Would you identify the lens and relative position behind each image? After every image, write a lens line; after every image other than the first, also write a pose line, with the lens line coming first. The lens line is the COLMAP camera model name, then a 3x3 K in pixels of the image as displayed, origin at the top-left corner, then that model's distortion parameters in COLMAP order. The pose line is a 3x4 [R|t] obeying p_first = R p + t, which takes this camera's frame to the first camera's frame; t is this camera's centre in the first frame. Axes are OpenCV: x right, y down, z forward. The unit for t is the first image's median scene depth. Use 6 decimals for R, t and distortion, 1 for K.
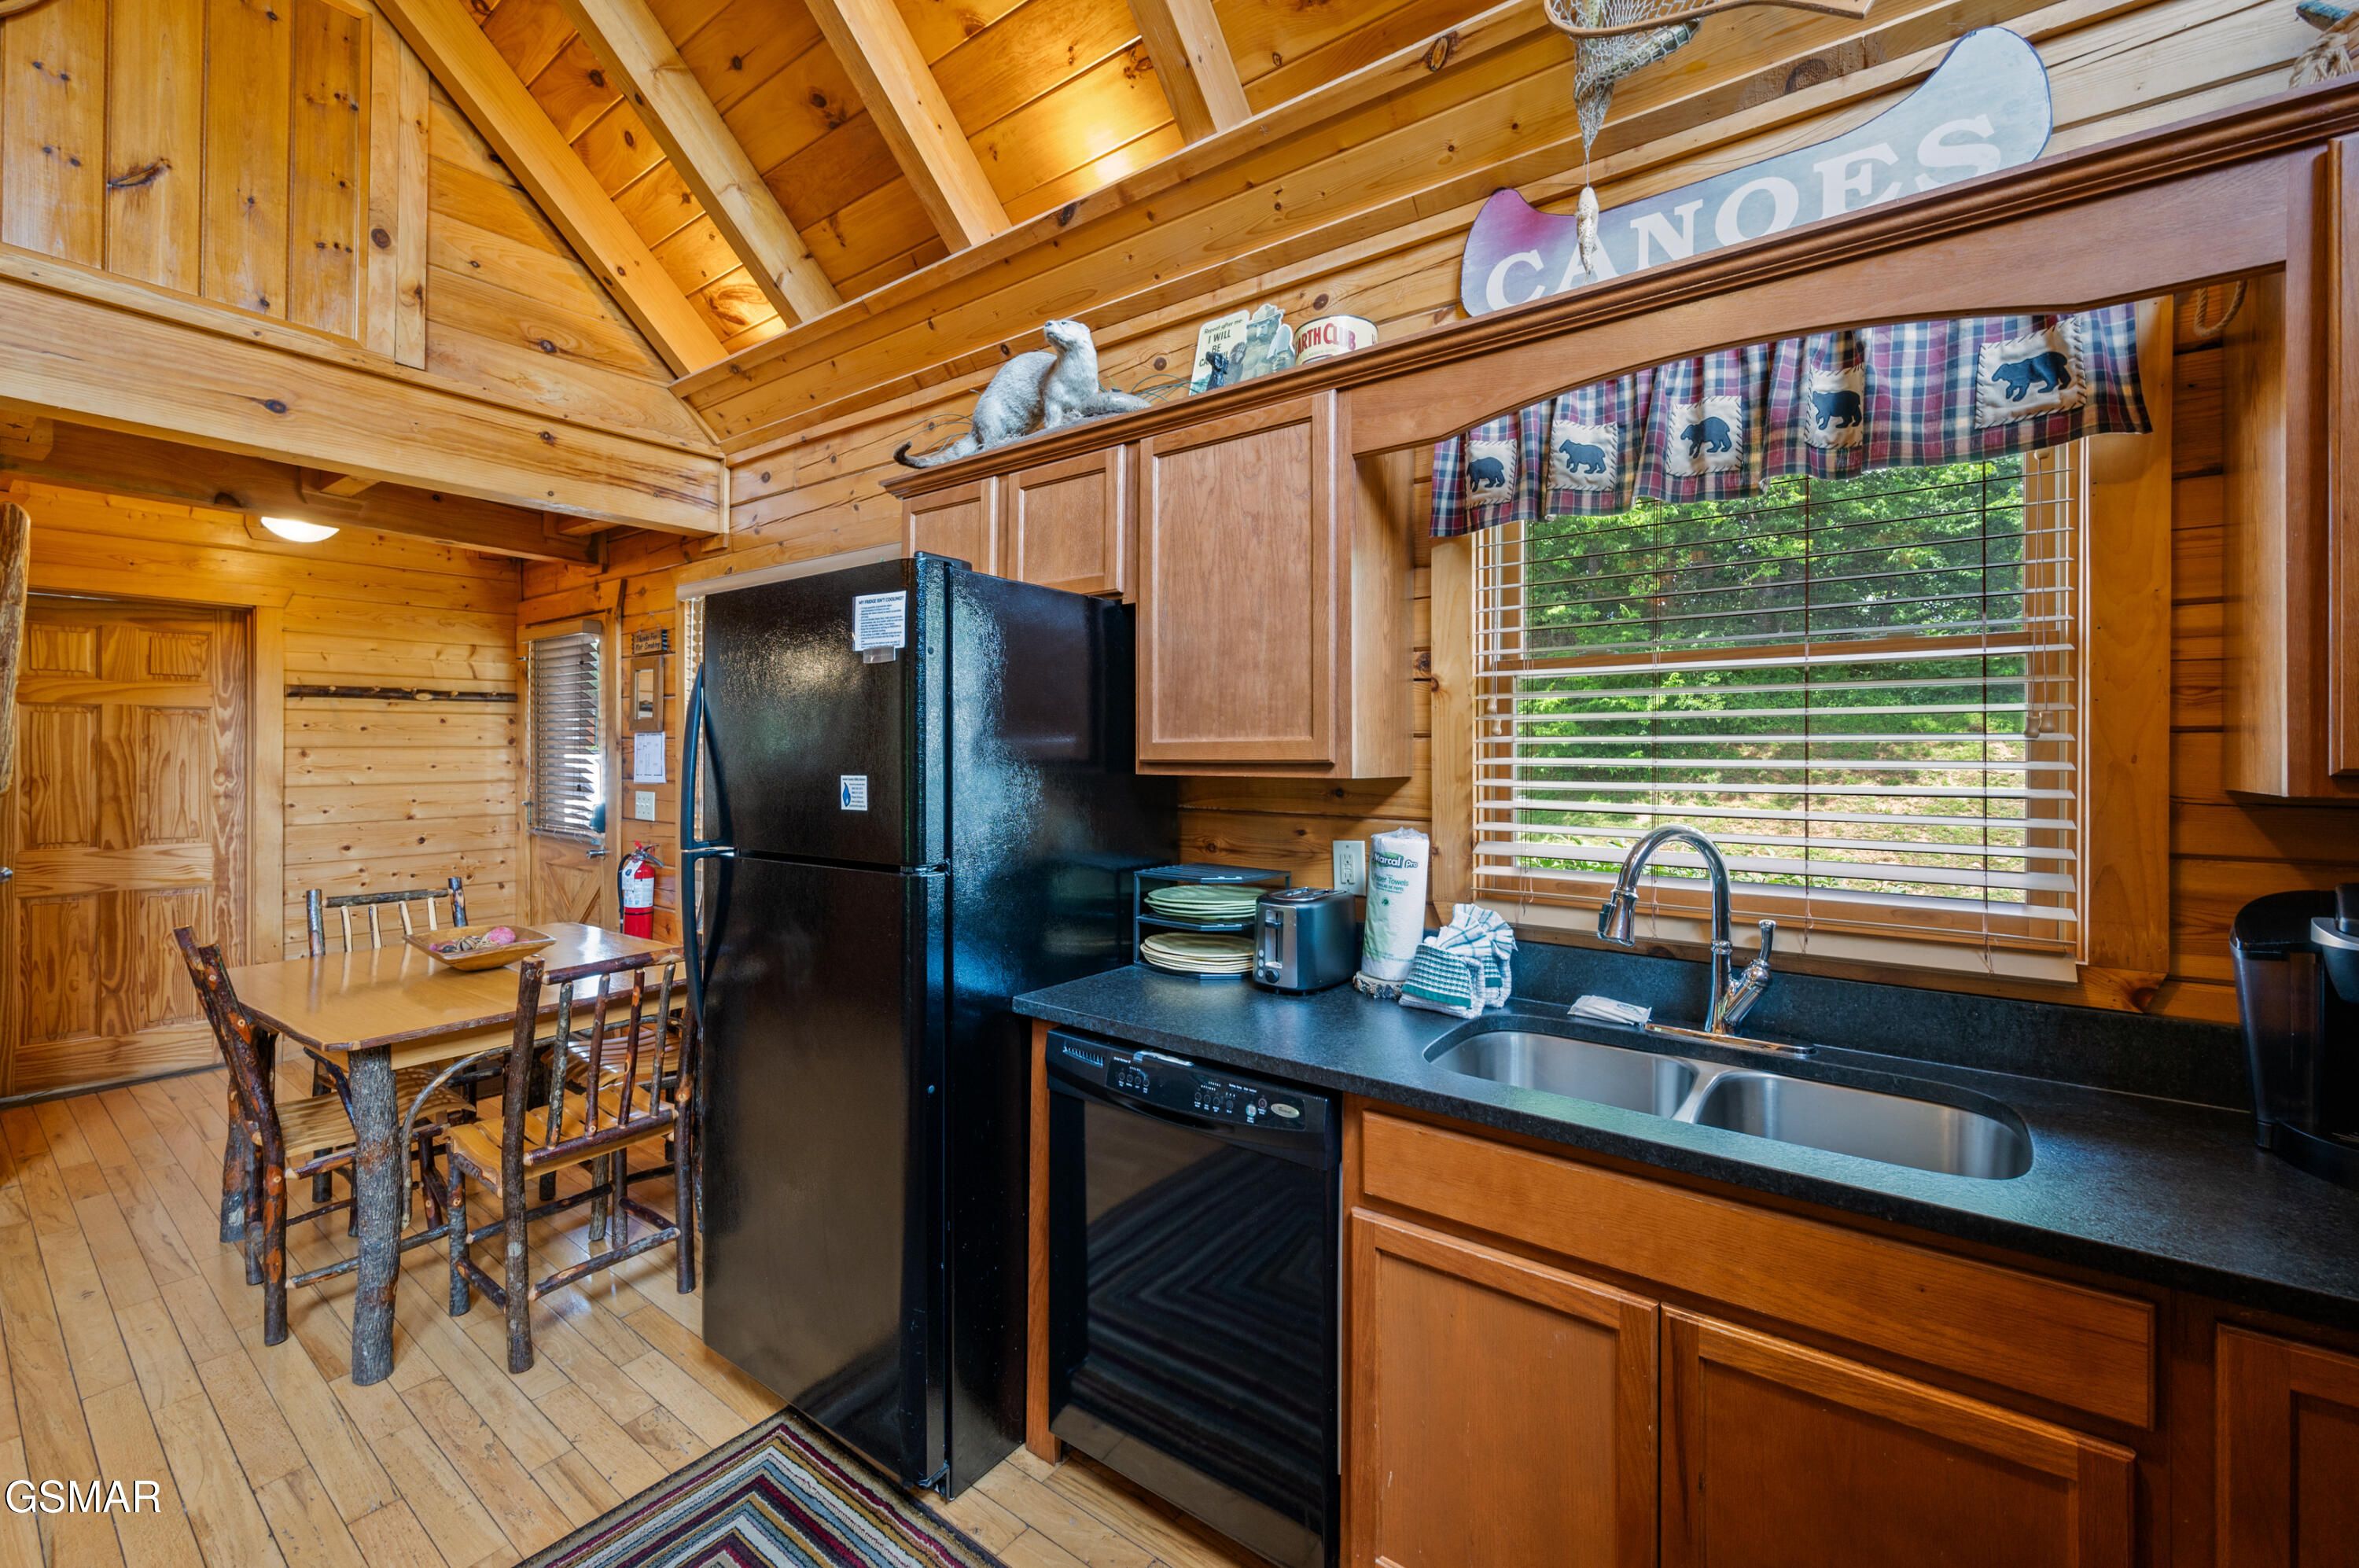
lens RADIAL K [[958.6, 0, 1177.5], [0, 958.6, 752.9], [0, 0, 1]] dist [-0.001994, 0.000694]
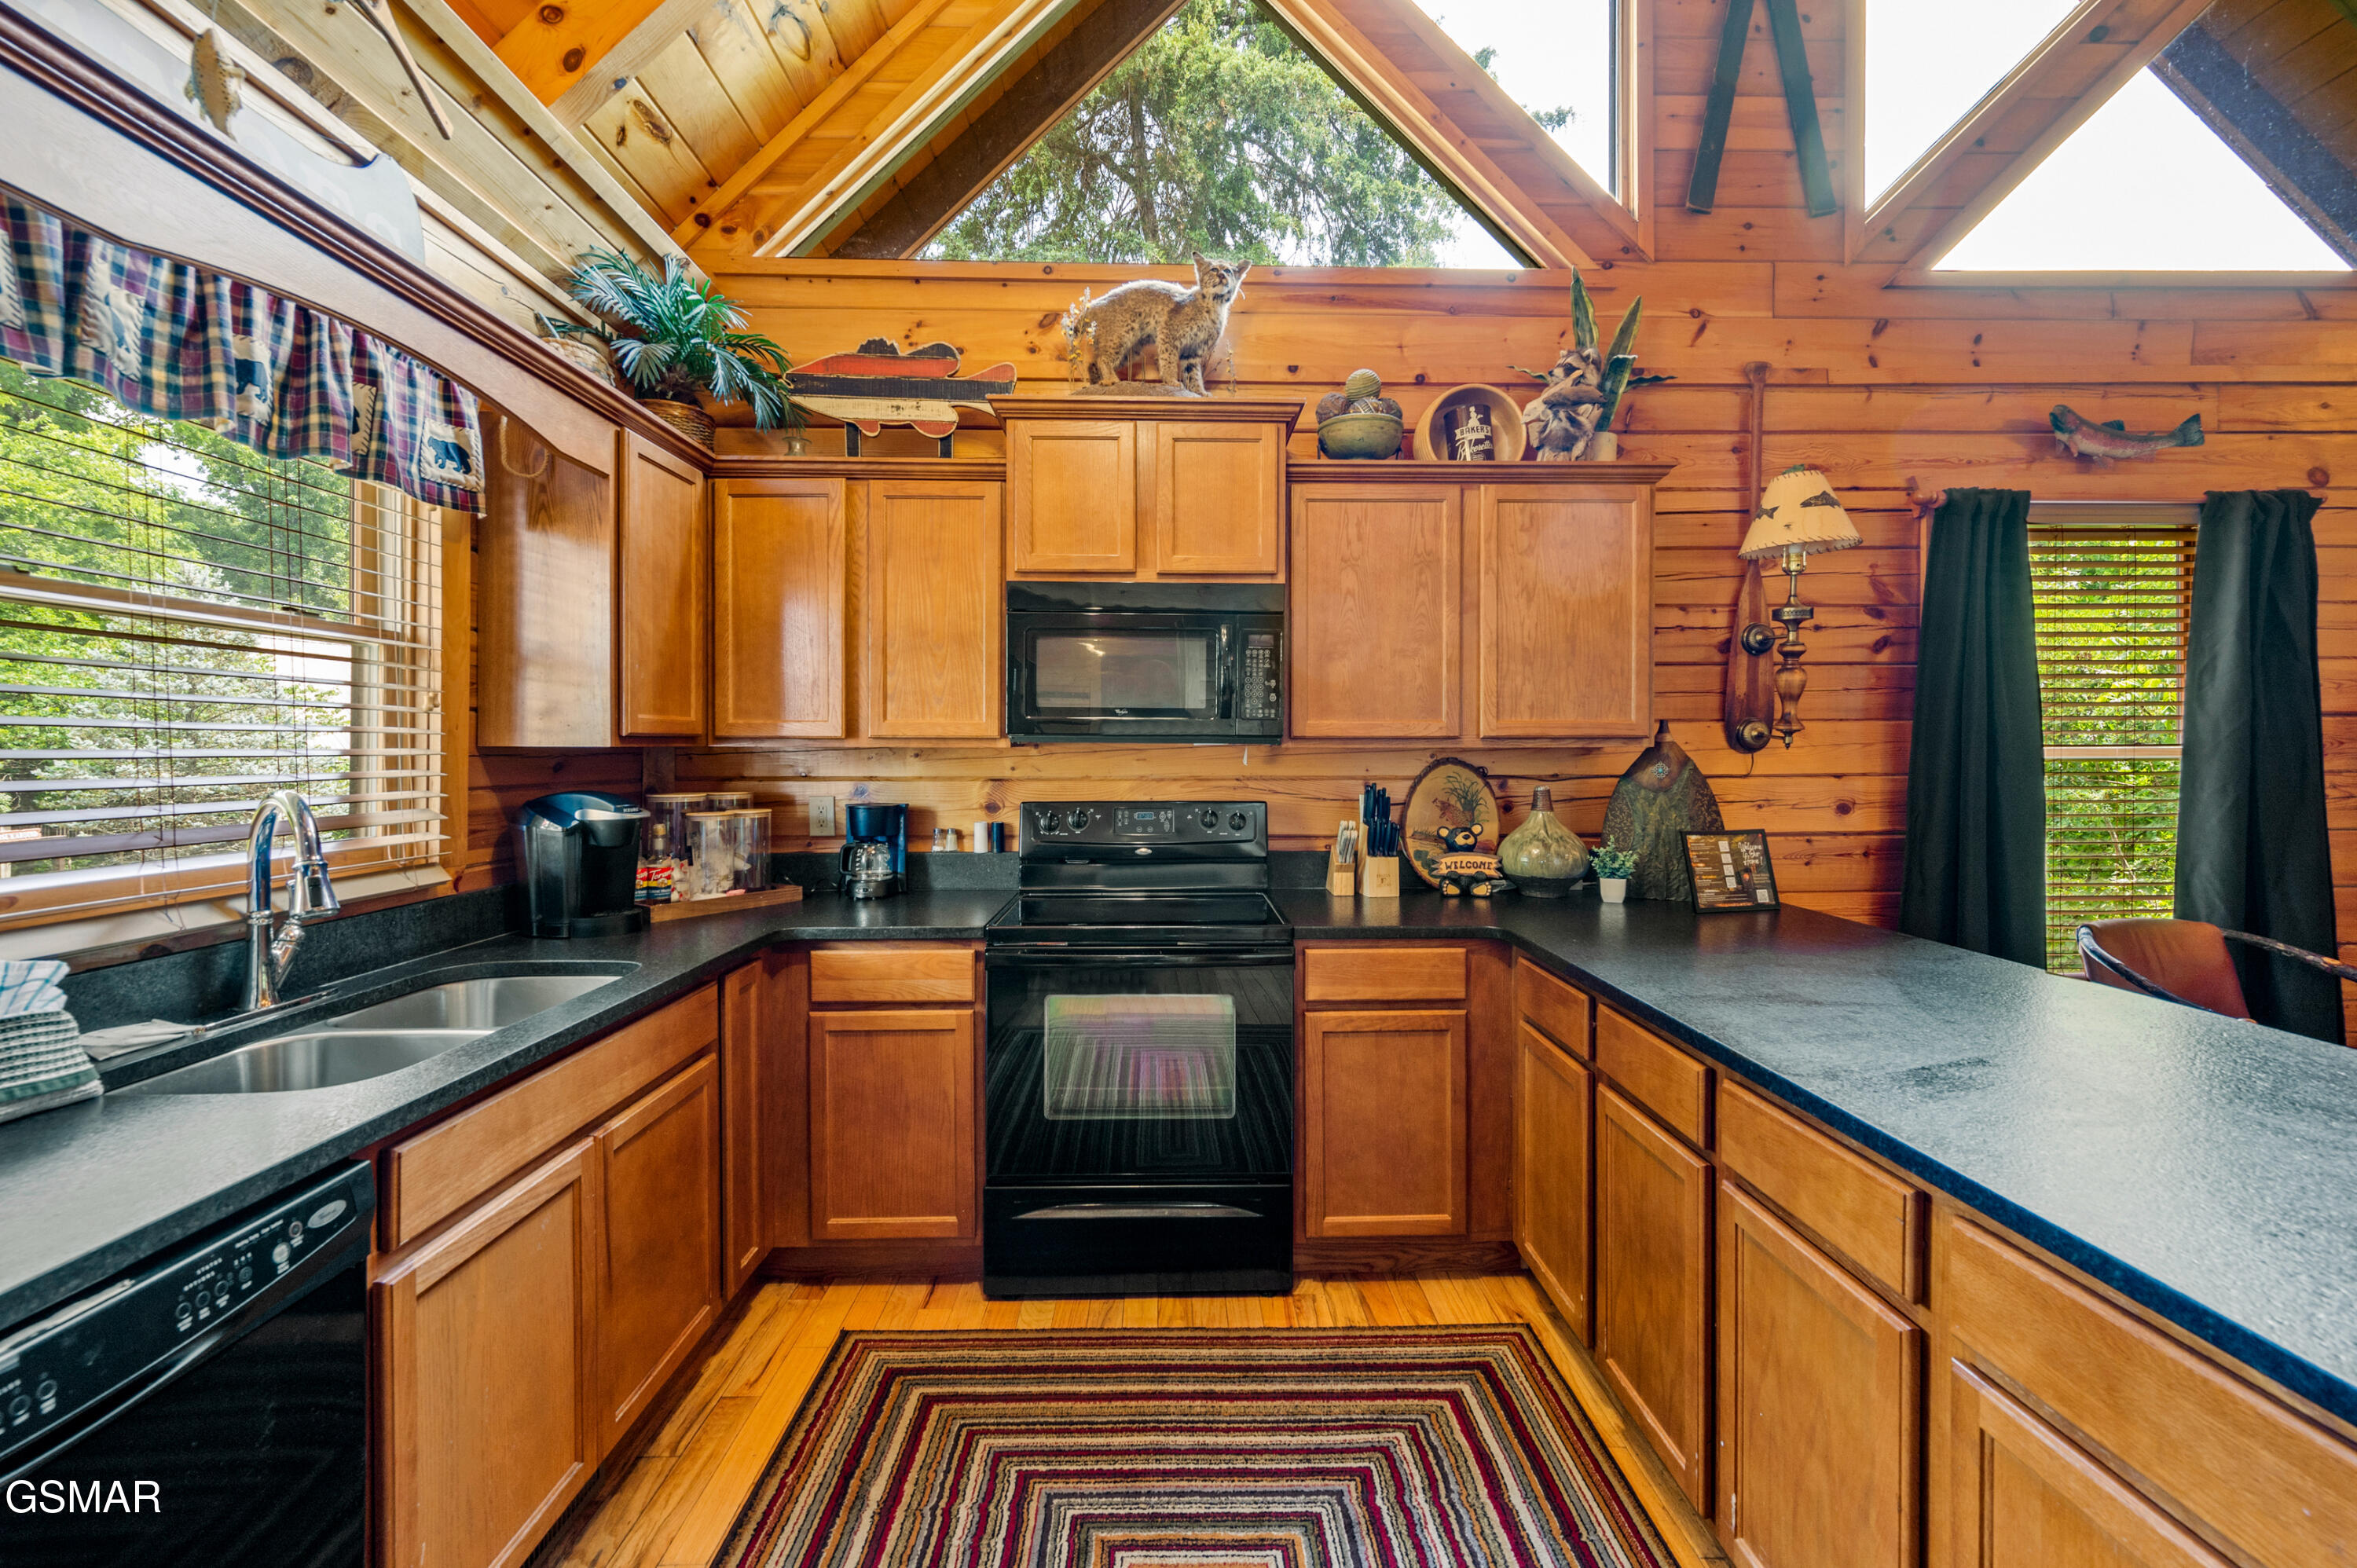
lens RADIAL K [[957.7, 0, 1184.0], [0, 957.7, 756.5], [0, 0, 1]] dist [-0.001994, 0.000694]
pose [[-0.620833, -0.012714, 0.783840, -0.646752], [-0.005627, 0.999915, 0.011762, 0.020937], [-0.783923, 0.002891, -0.620851, 0.741147]]
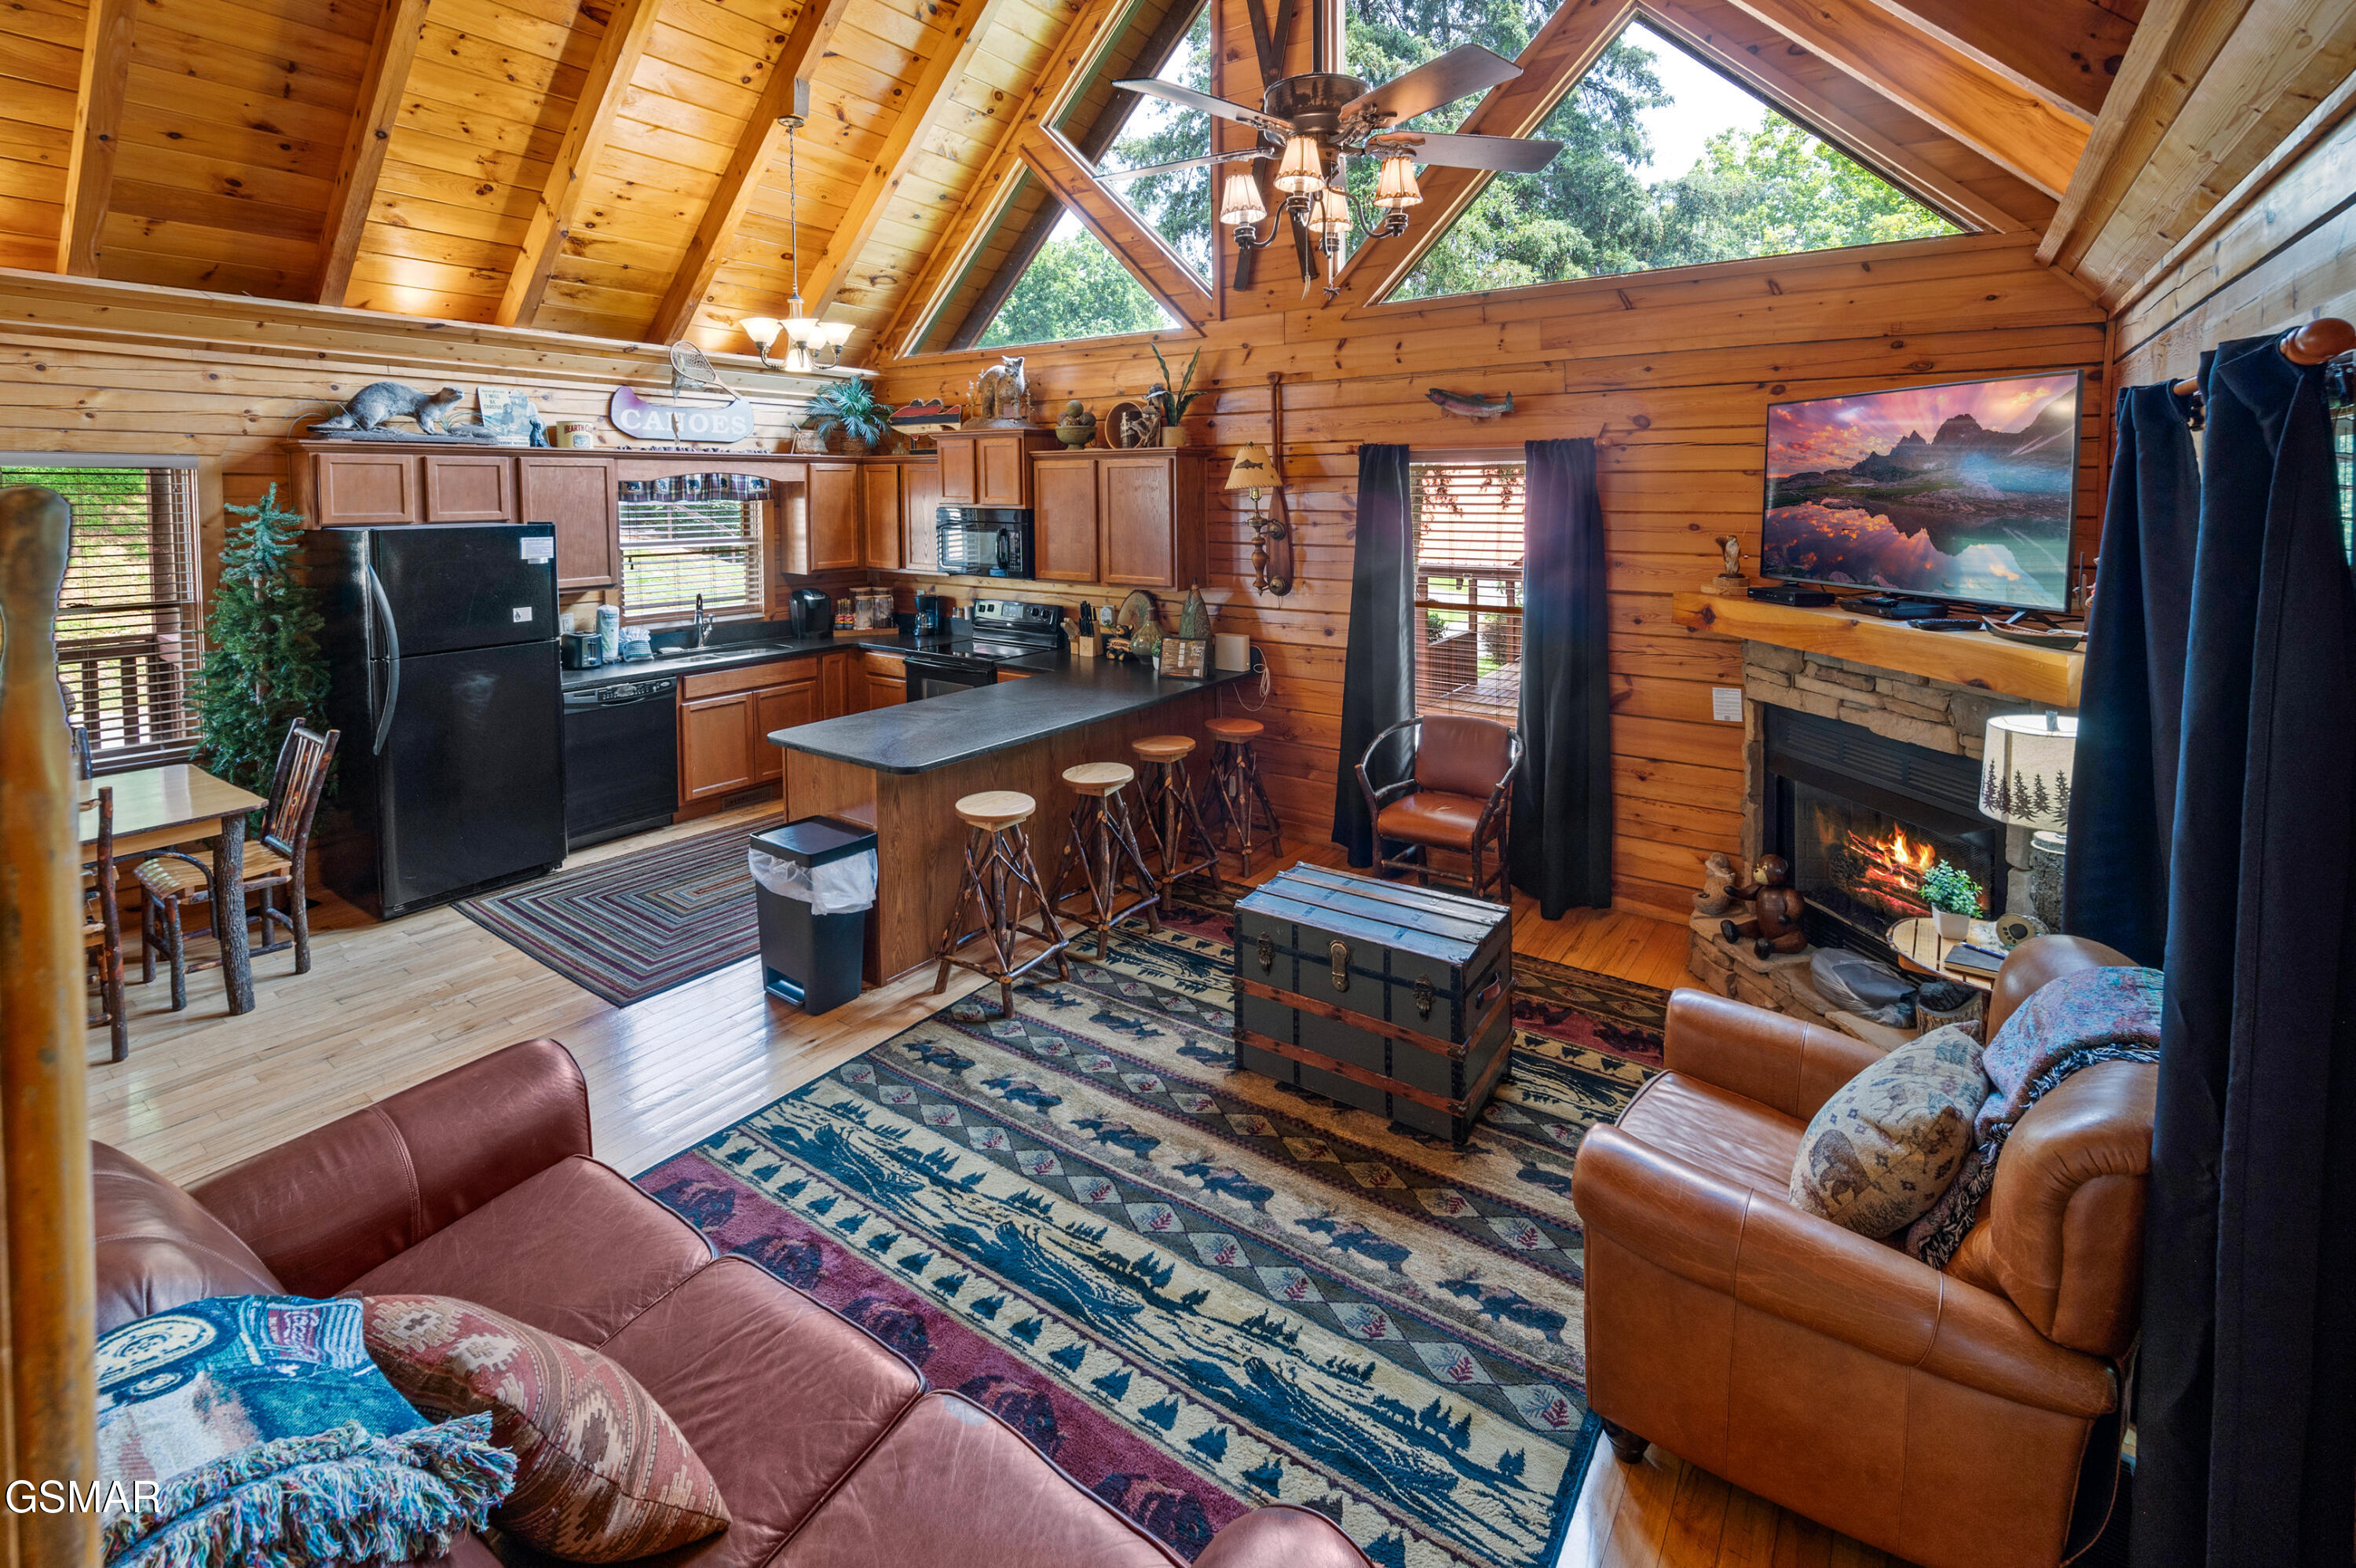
lens RADIAL K [[1050.7, 0, 1174.2], [0, 1050.7, 547.5], [0, 0, 1]] dist [0.015947, -0.005970]
pose [[-0.018343, -0.062340, 0.997886, -2.947616], [0.001065, 0.998053, 0.062370, -0.291674], [-0.999831, 0.002207, -0.018241, -0.620186]]
